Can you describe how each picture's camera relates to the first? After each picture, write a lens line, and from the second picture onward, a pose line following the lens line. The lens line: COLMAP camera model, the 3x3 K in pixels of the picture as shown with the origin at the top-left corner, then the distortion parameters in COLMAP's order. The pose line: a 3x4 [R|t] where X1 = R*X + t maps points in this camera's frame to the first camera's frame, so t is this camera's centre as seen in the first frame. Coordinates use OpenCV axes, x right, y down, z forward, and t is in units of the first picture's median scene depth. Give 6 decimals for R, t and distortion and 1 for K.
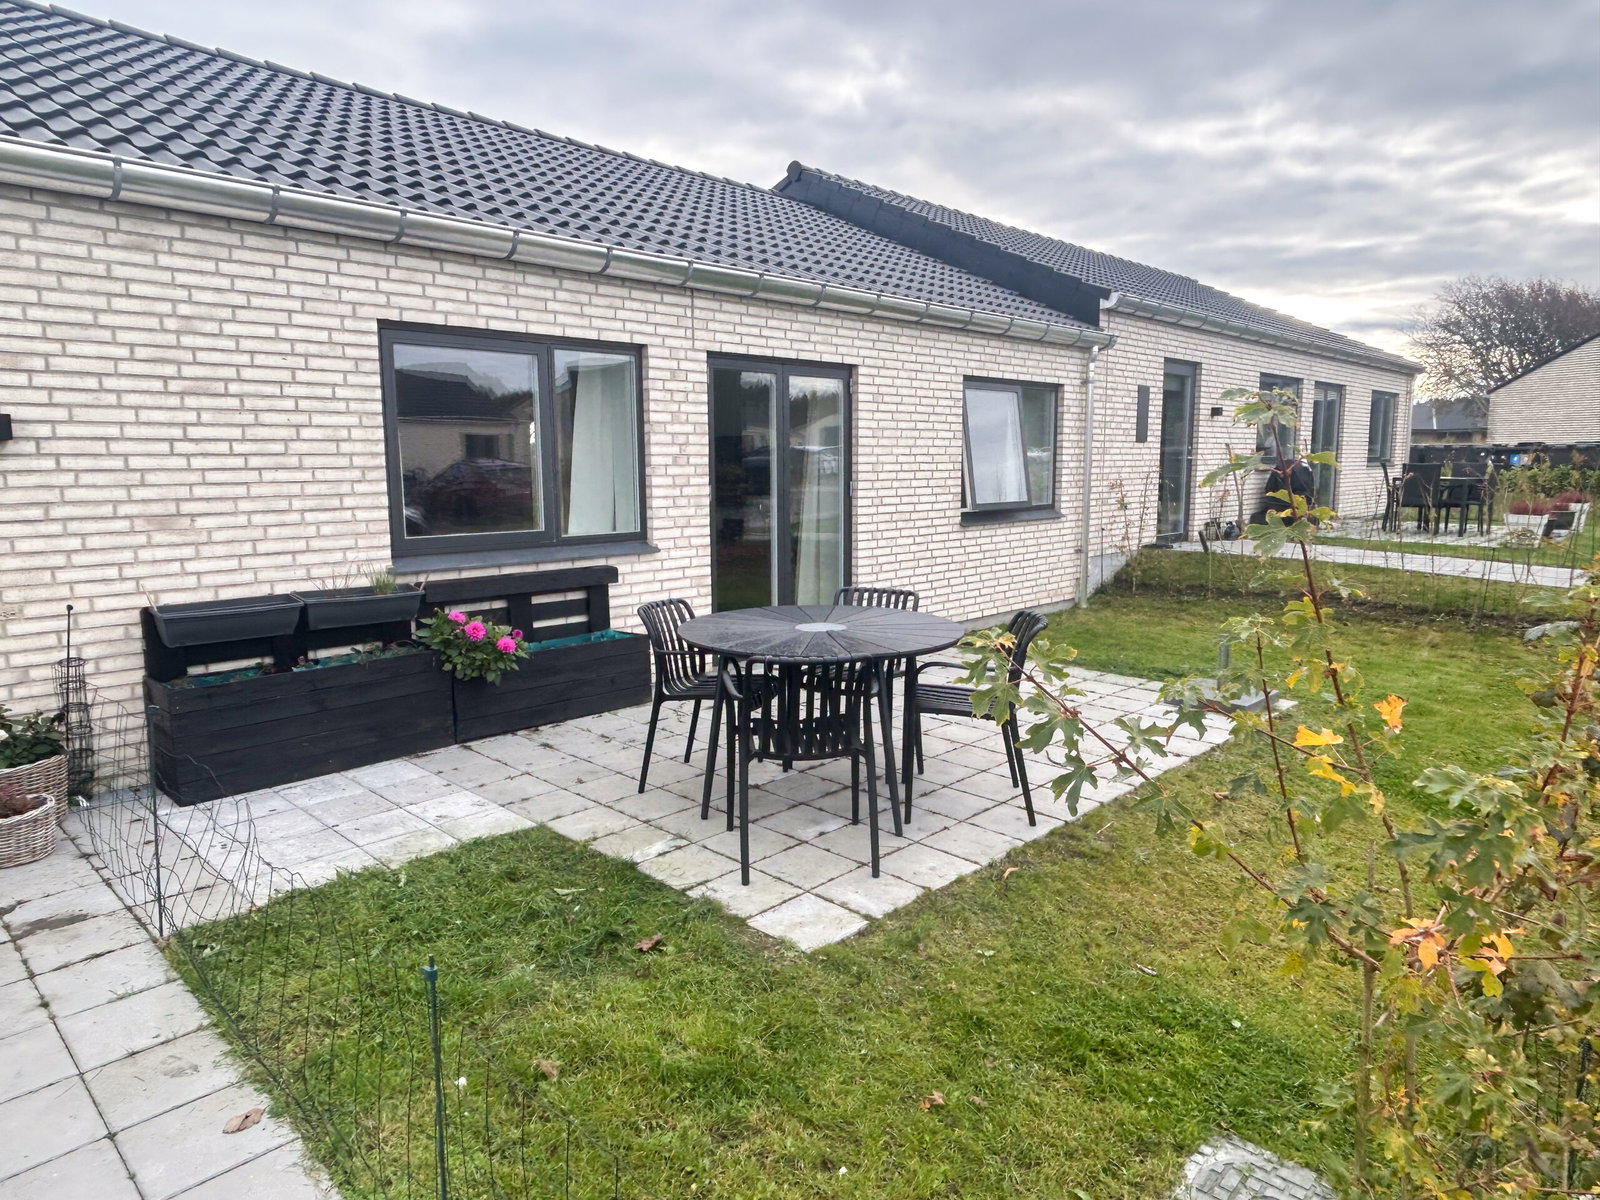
lens RADIAL K [[1006.6, 0, 805.1], [0, 1006.6, 602.8], [0, 0, 1]] dist [-0.007634, -0.004706]
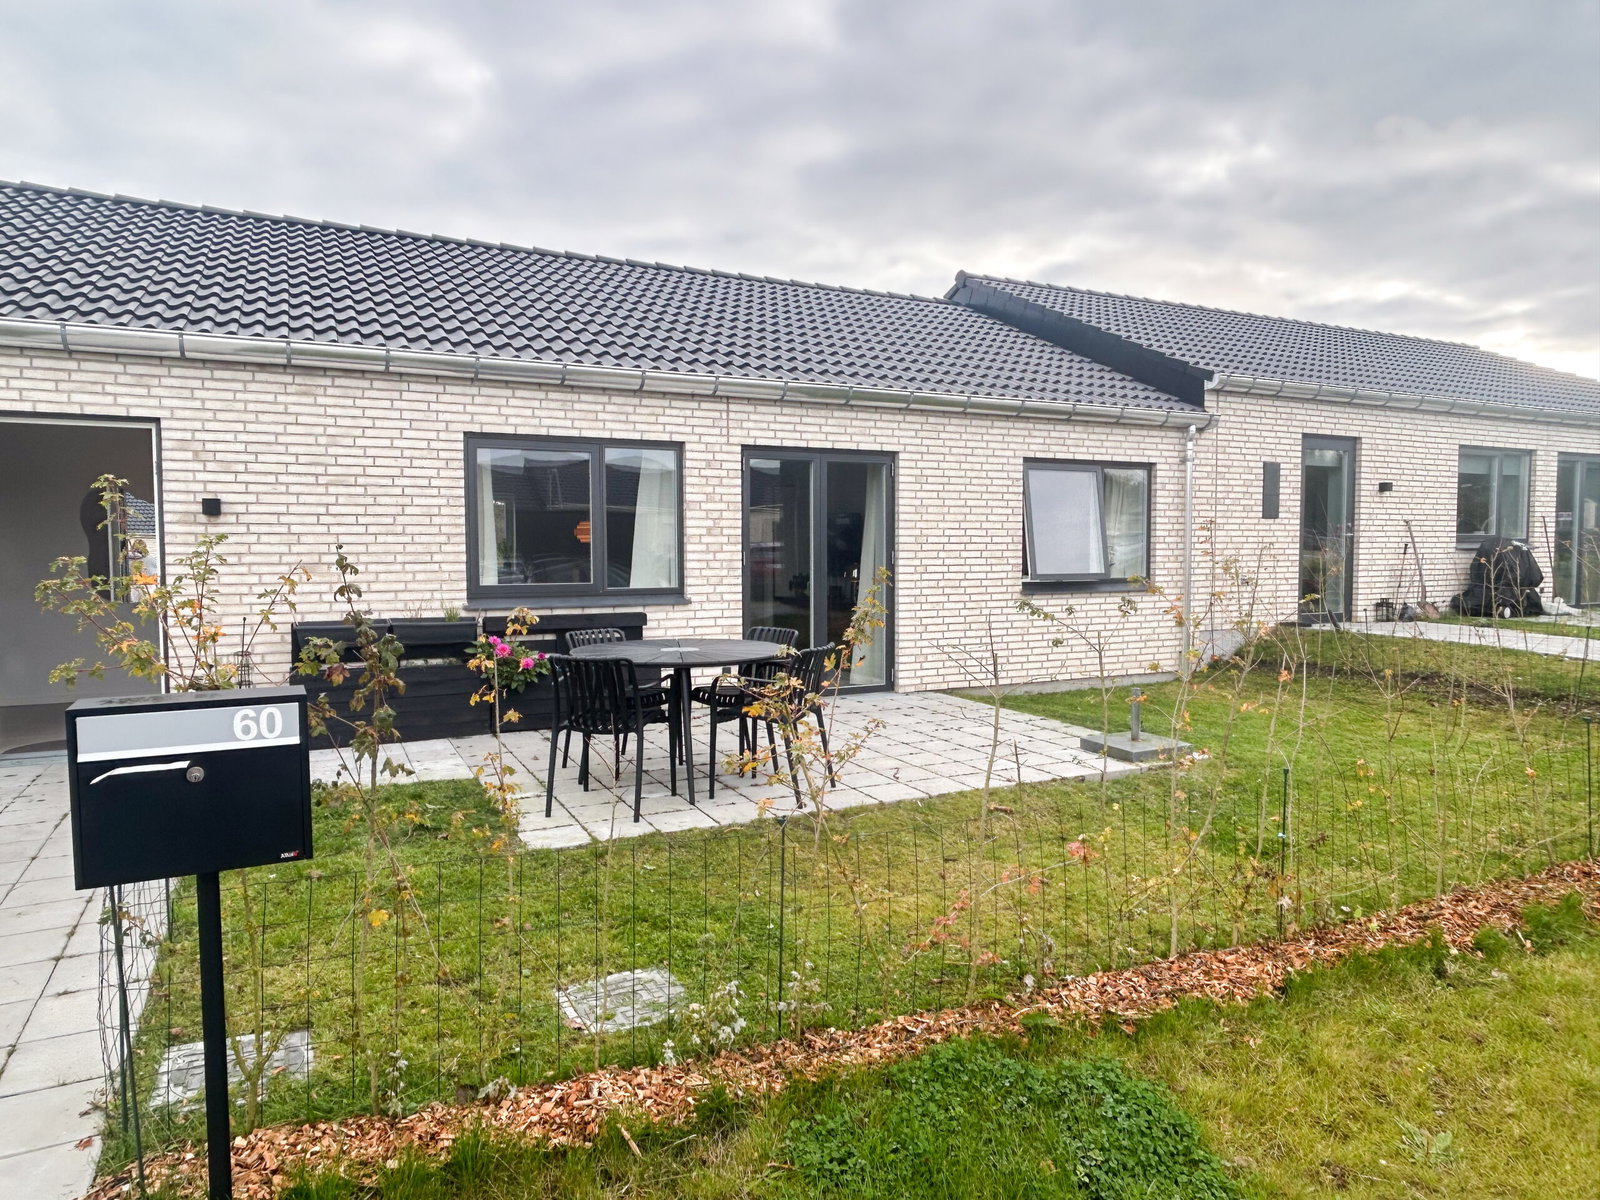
lens RADIAL K [[1006.6, 0, 805.1], [0, 1006.6, 602.8], [0, 0, 1]] dist [-0.007634, -0.004706]
pose [[0.943367, 0.019307, -0.331190, 0.503497], [-0.047754, 0.995811, -0.077972, 0.048782], [0.328297, 0.089372, 0.940337, -0.164801]]
